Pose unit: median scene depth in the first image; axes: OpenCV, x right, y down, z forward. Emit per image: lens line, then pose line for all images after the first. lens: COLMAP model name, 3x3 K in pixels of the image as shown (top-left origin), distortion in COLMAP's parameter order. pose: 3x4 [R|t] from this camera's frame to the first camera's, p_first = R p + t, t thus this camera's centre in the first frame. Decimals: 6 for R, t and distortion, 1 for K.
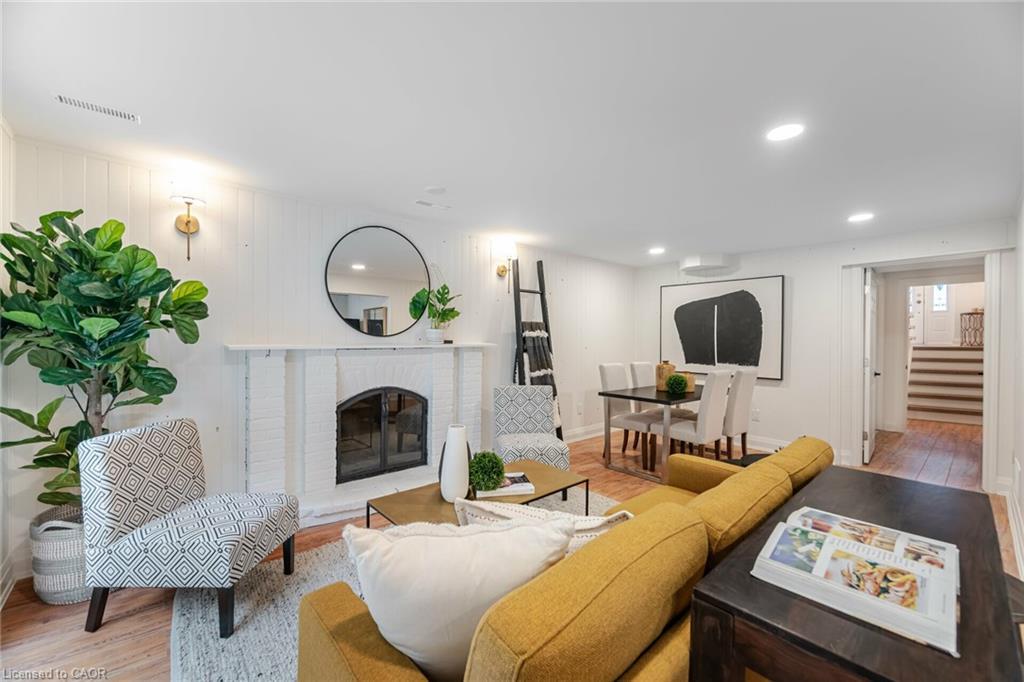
lens RADIAL K [[414.7, 0, 514.5], [0, 414.7, 339.3], [0, 0, 1]] dist [-0.000770, 0.000041]
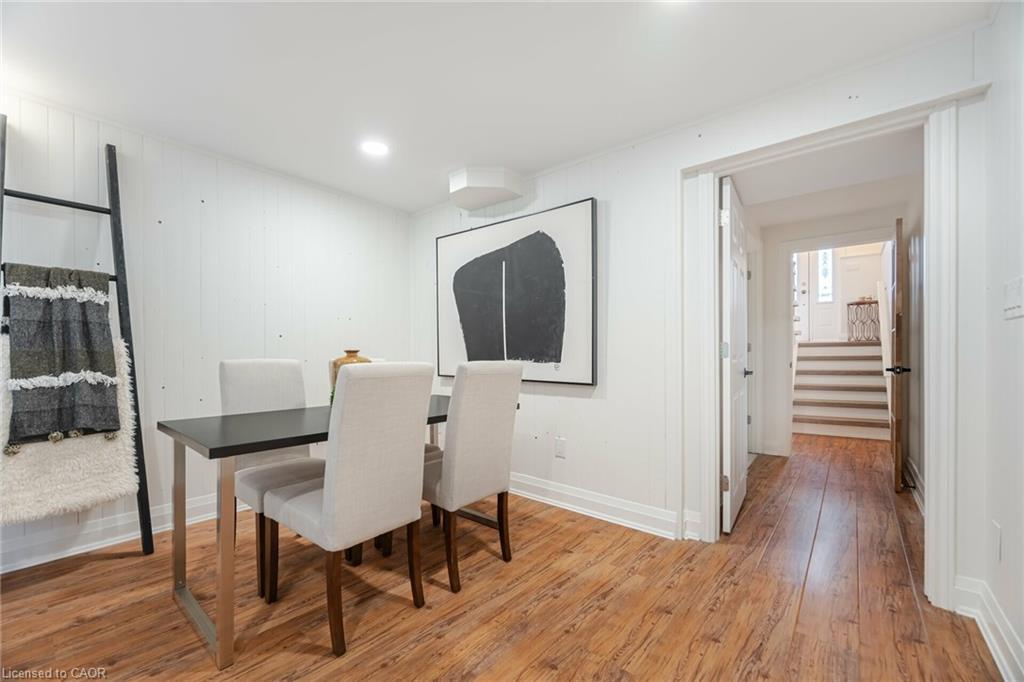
lens RADIAL K [[414.7, 0, 511.9], [0, 414.7, 350.9], [0, 0, 1]] dist [-0.000770, 0.000041]
pose [[0.986911, -0.006867, 0.161122, 0.415028], [0.007634, 0.999962, -0.004147, 0.049416], [-0.161087, 0.005323, 0.986926, 0.432931]]
